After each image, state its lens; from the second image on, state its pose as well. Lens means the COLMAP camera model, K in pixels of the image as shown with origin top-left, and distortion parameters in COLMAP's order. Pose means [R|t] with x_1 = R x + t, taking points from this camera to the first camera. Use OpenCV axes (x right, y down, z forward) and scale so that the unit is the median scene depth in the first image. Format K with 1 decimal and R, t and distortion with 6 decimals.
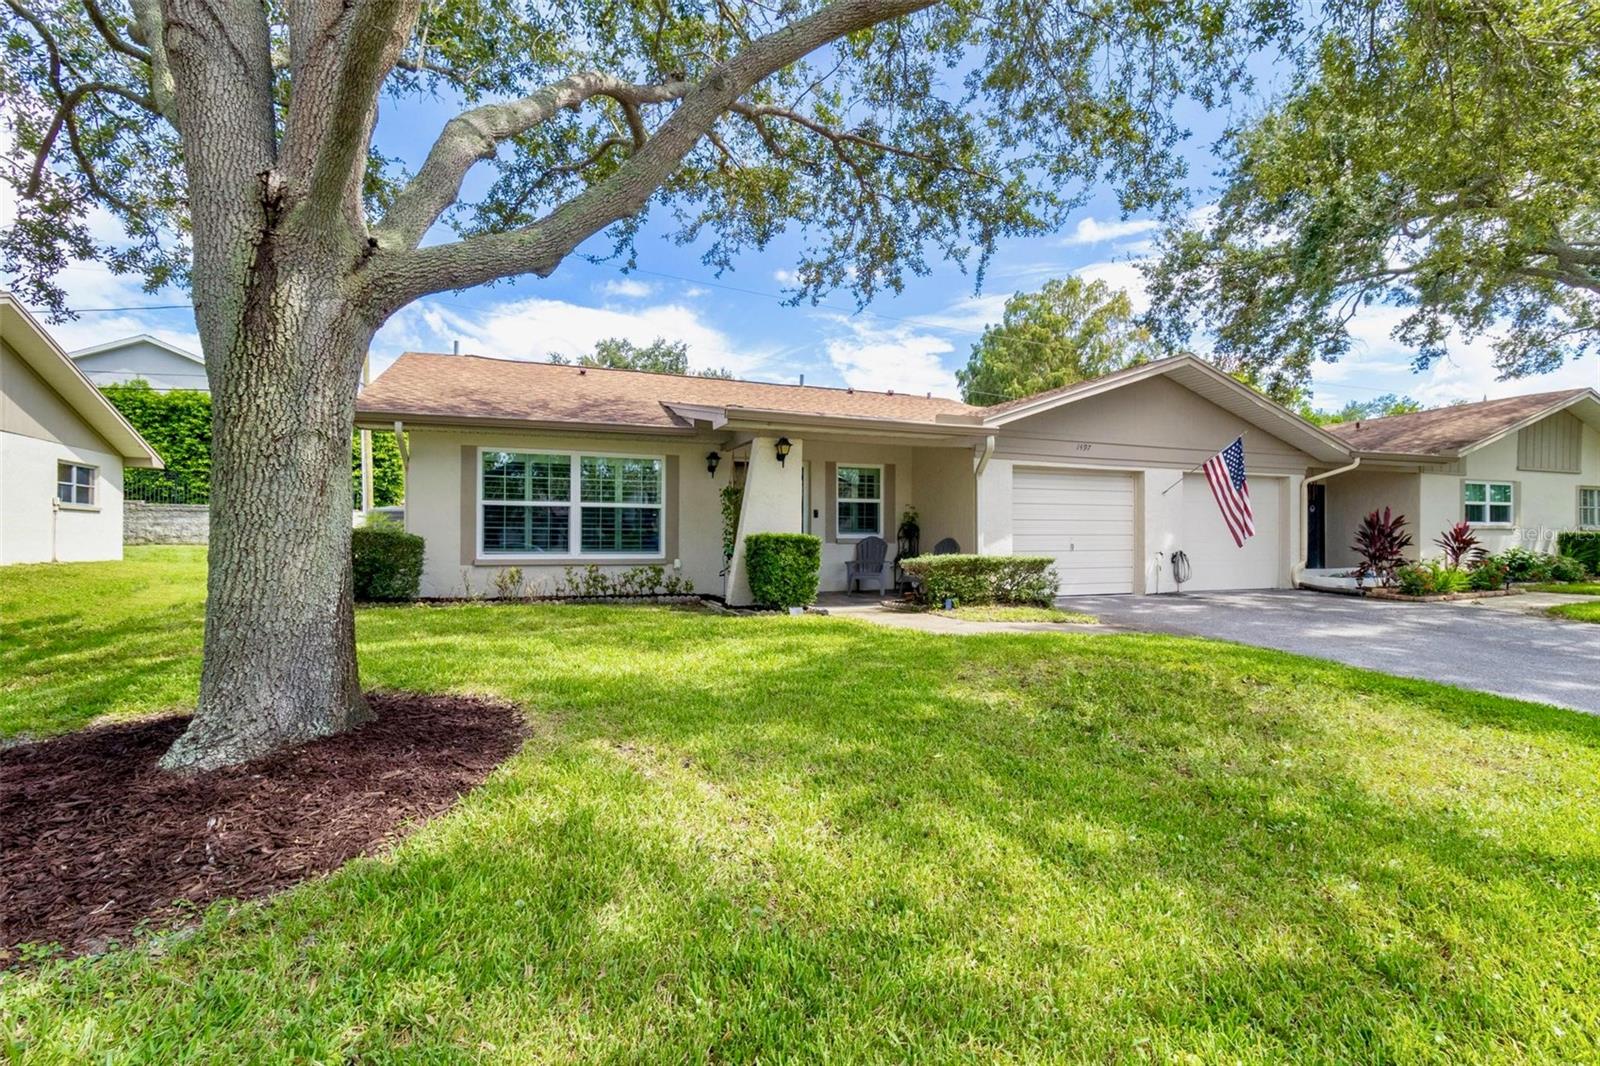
lens RADIAL K [[729.1, 0, 802.0], [0, 729.1, 547.0], [0, 0, 1]] dist [0.006695, 0.000551]
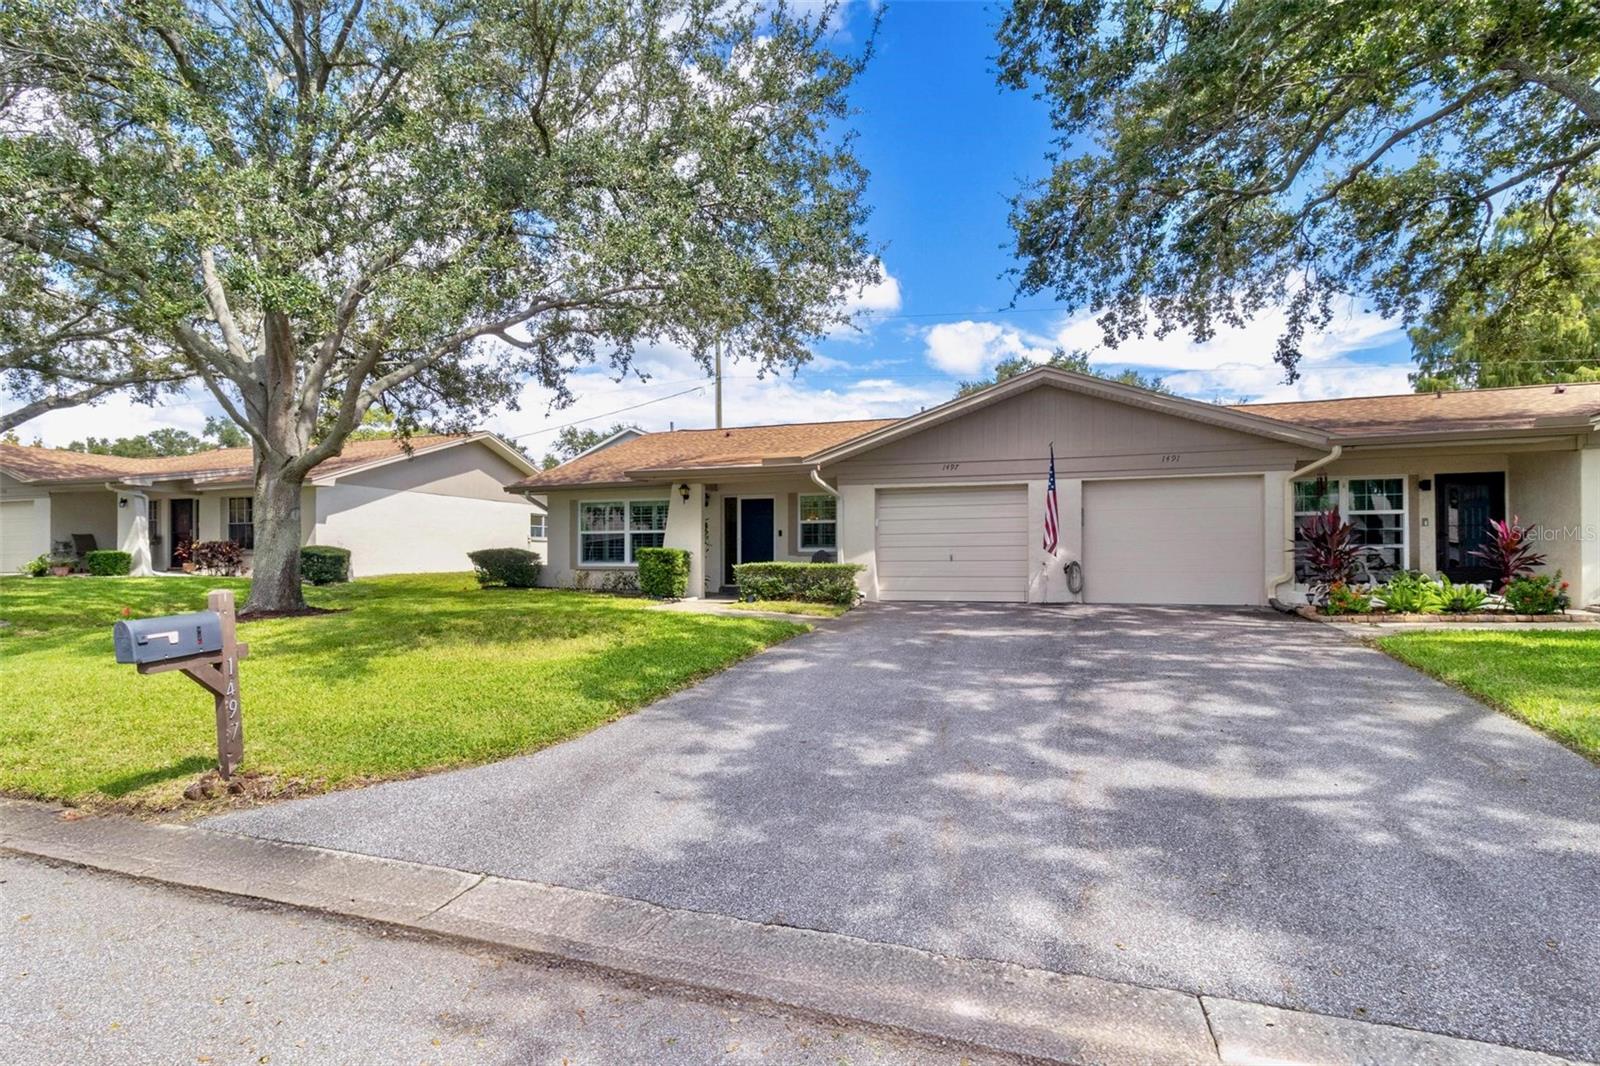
lens RADIAL K [[771.5, 0, 802.9], [0, 771.5, 565.3], [0, 0, 1]] dist [0.003588, 0.000295]
pose [[0.766489, -0.000057, -0.642257, 1.001348], [-0.002395, 0.999993, -0.002948, 0.016652], [0.642252, 0.003797, 0.766484, -0.039526]]
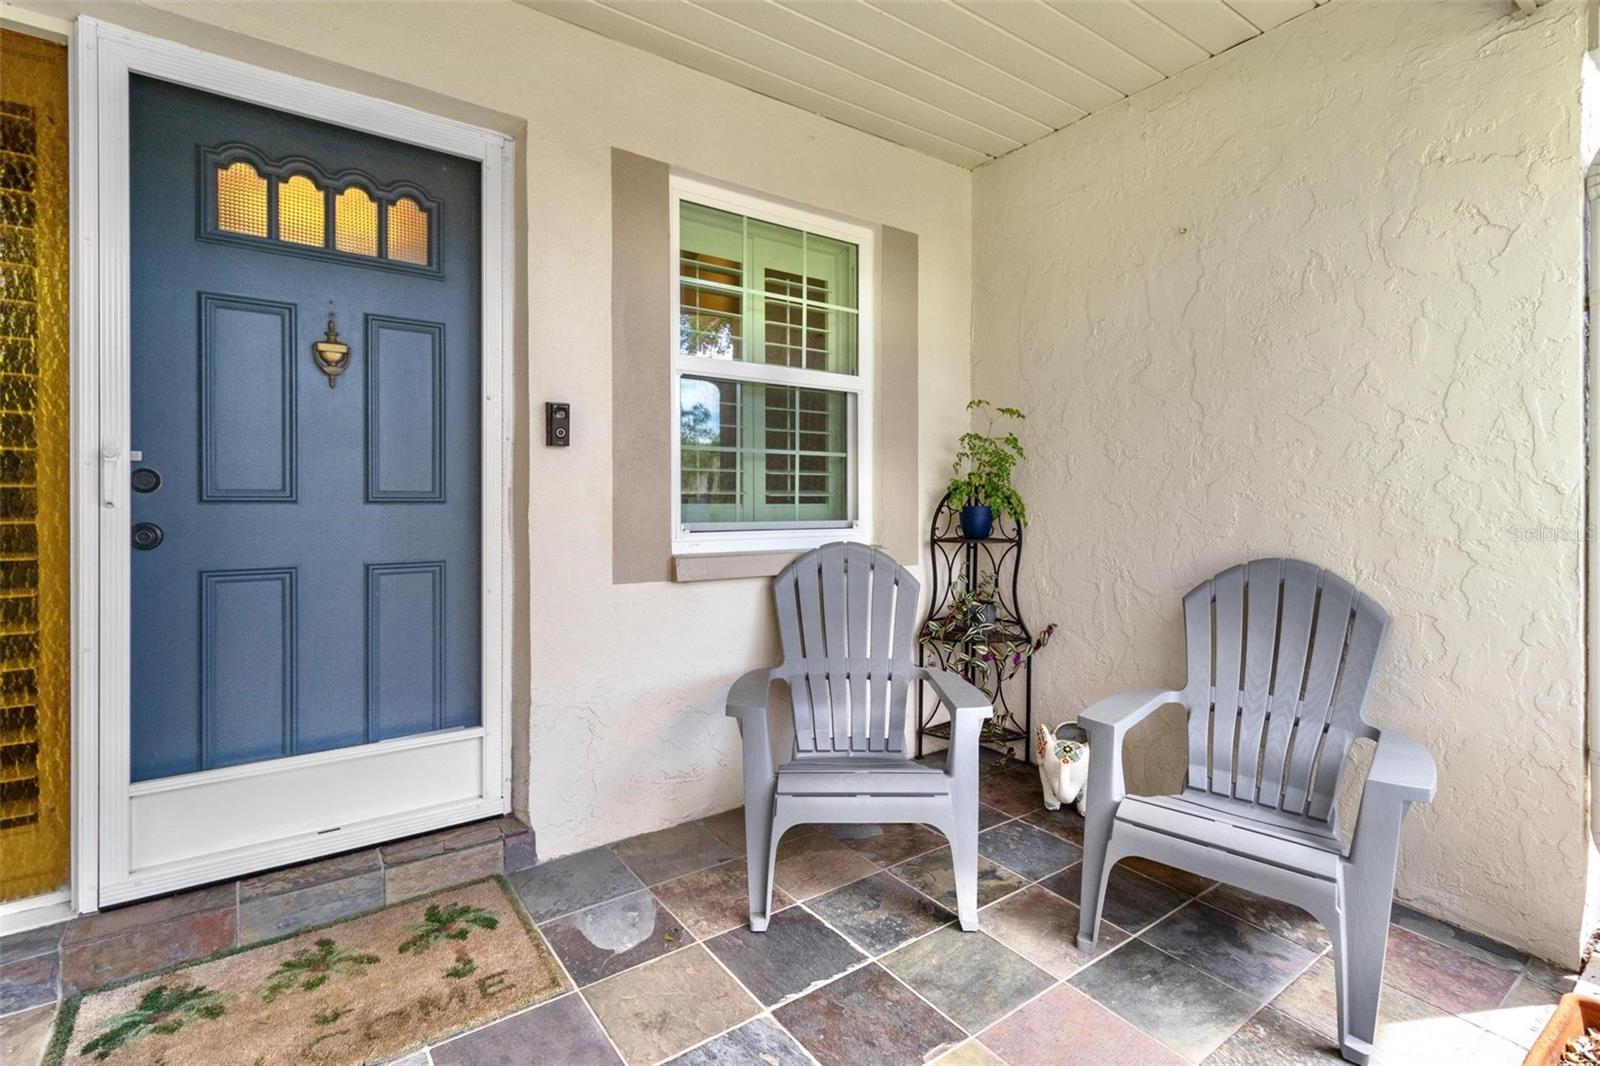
lens RADIAL K [[778.1, 0, 820.9], [0, 778.1, 505.7], [0, 0, 1]] dist [0.004436, 0.000322]
pose [[0.964213, -0.000764, 0.265127, 0.032832], [0.000438, 0.999999, 0.001290, -0.027550], [-0.265128, -0.001128, 0.964213, 0.848974]]
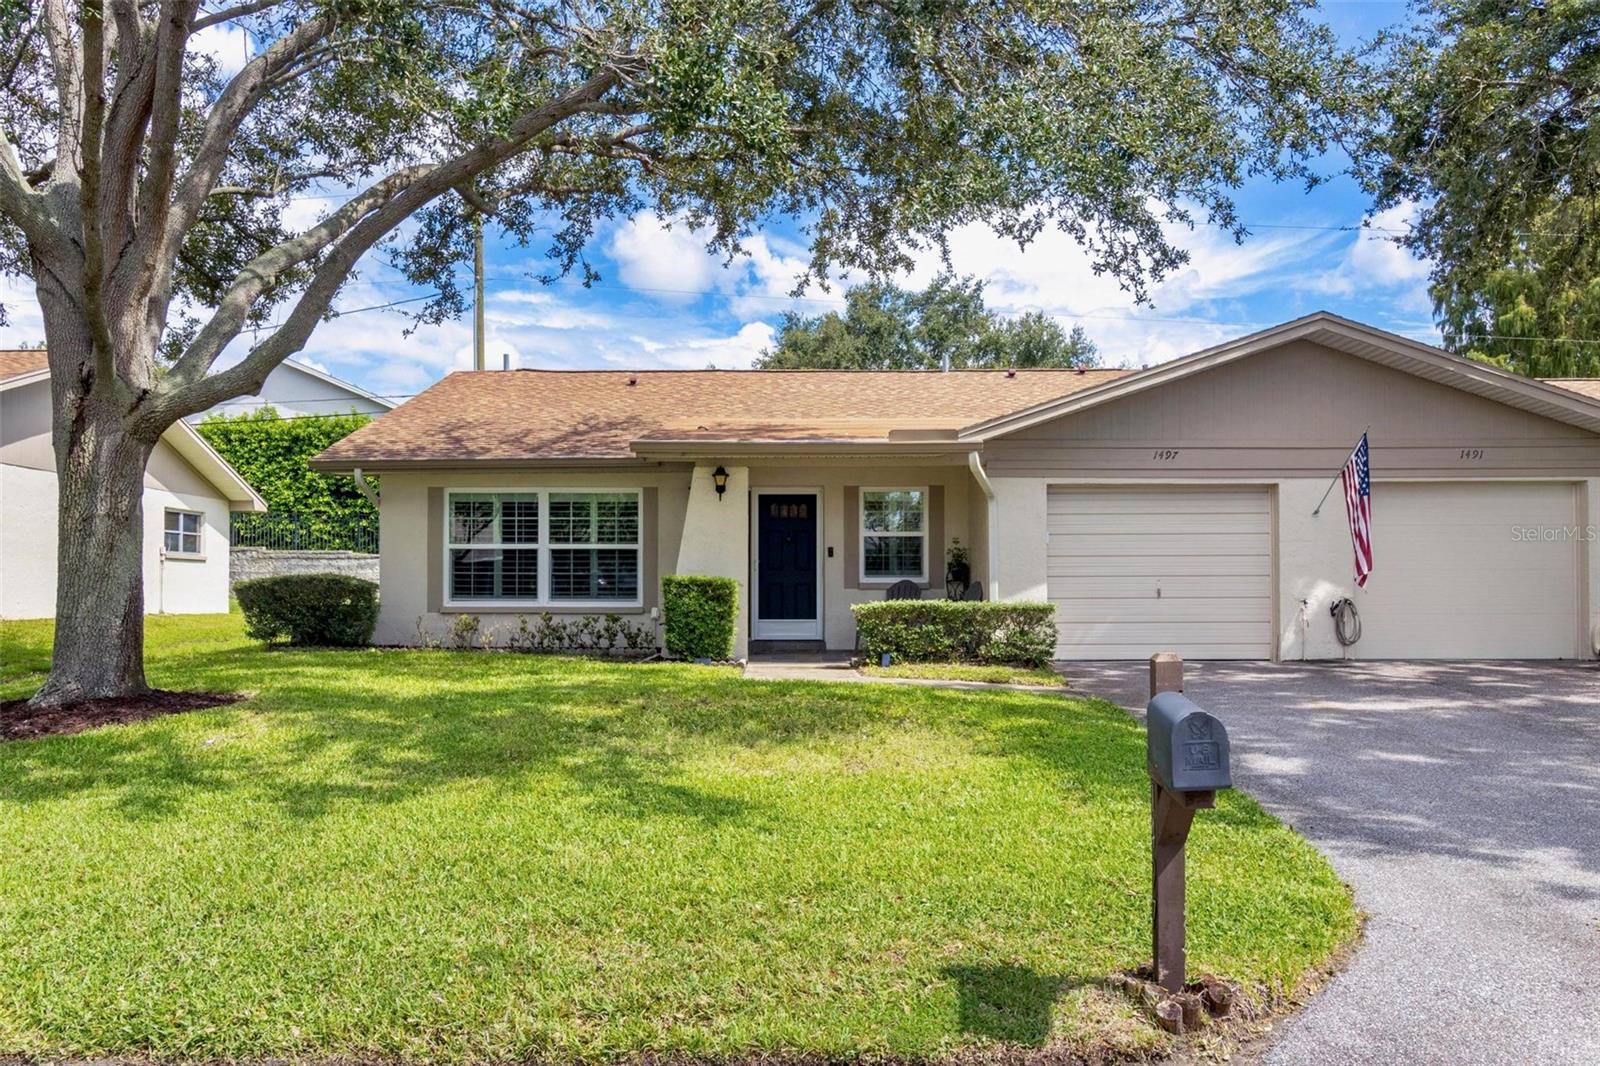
lens RADIAL K [[1261.6, 0, 804.2], [0, 1261.6, 598.1], [0, 0, 1]] dist [0.009280, 0.007215]
pose [[0.925568, -0.001709, -0.378577, 0.548429], [-0.000976, 0.999976, -0.006901, 0.015048], [0.378580, 0.006756, 0.925544, -0.307694]]
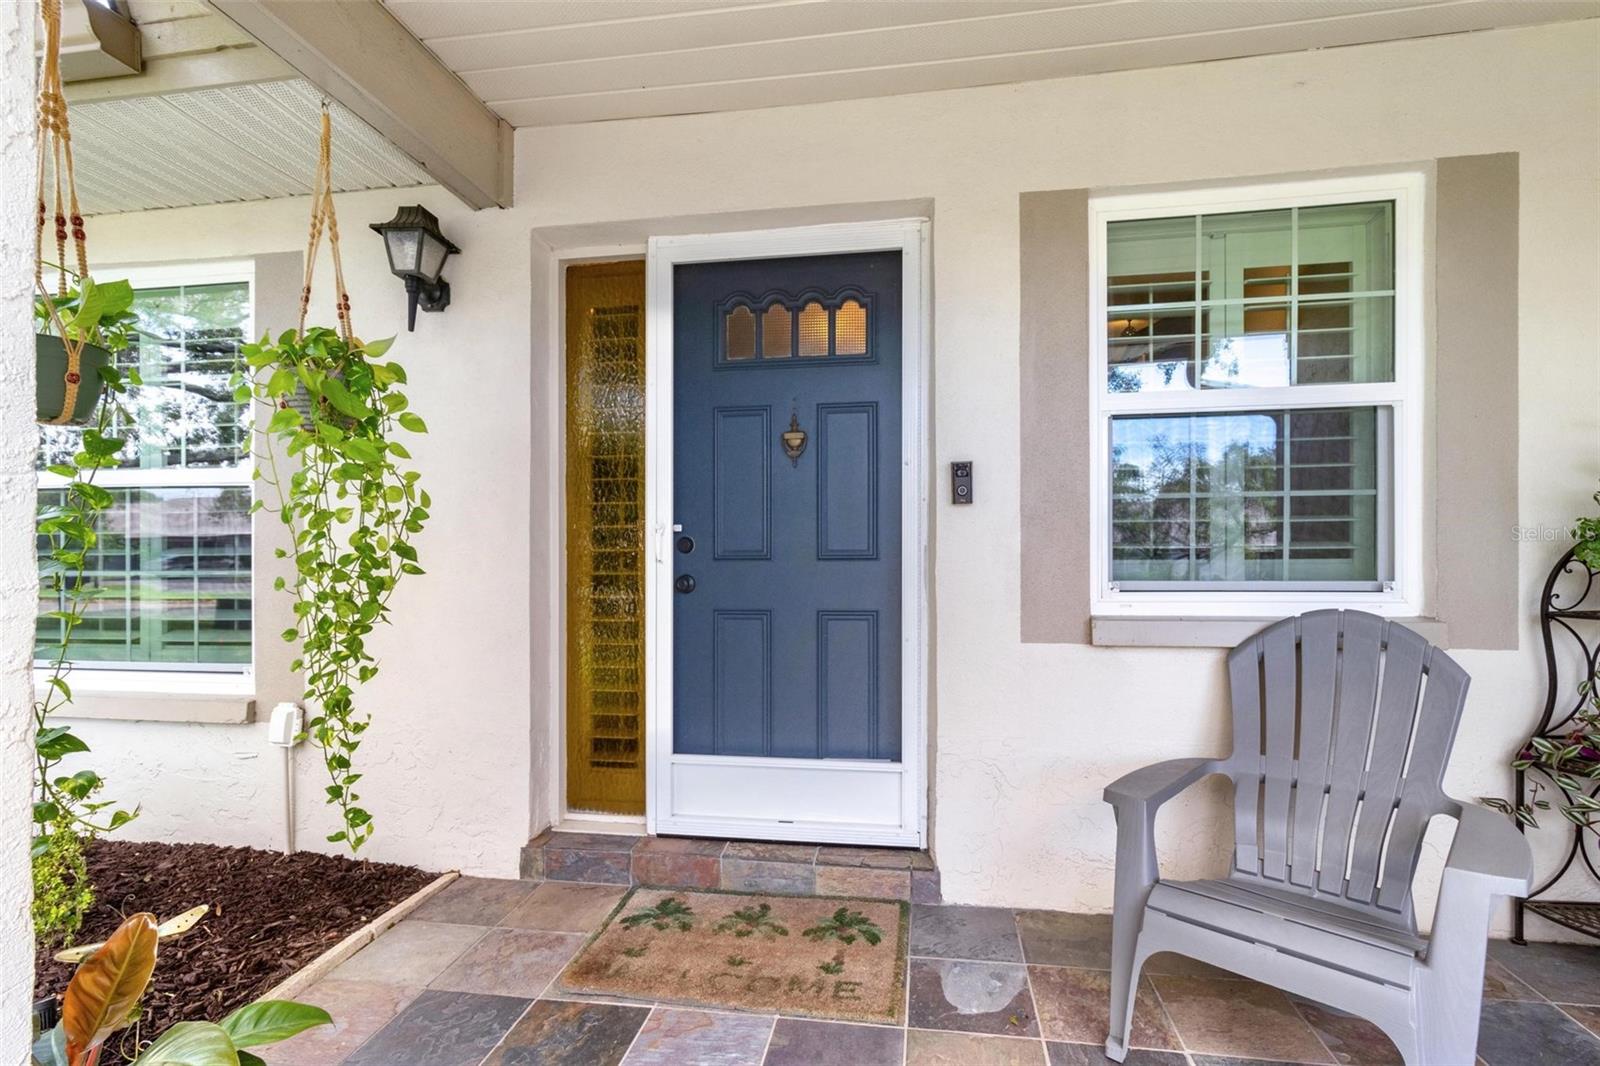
lens RADIAL K [[771.5, 0, 802.9], [0, 771.5, 565.3], [0, 0, 1]] dist [0.003588, 0.000295]
pose [[0.857018, -0.002592, -0.515281, 0.090984], [0.001519, 0.999996, -0.002505, -0.025858], [0.515285, 0.001364, 0.857018, 0.864015]]
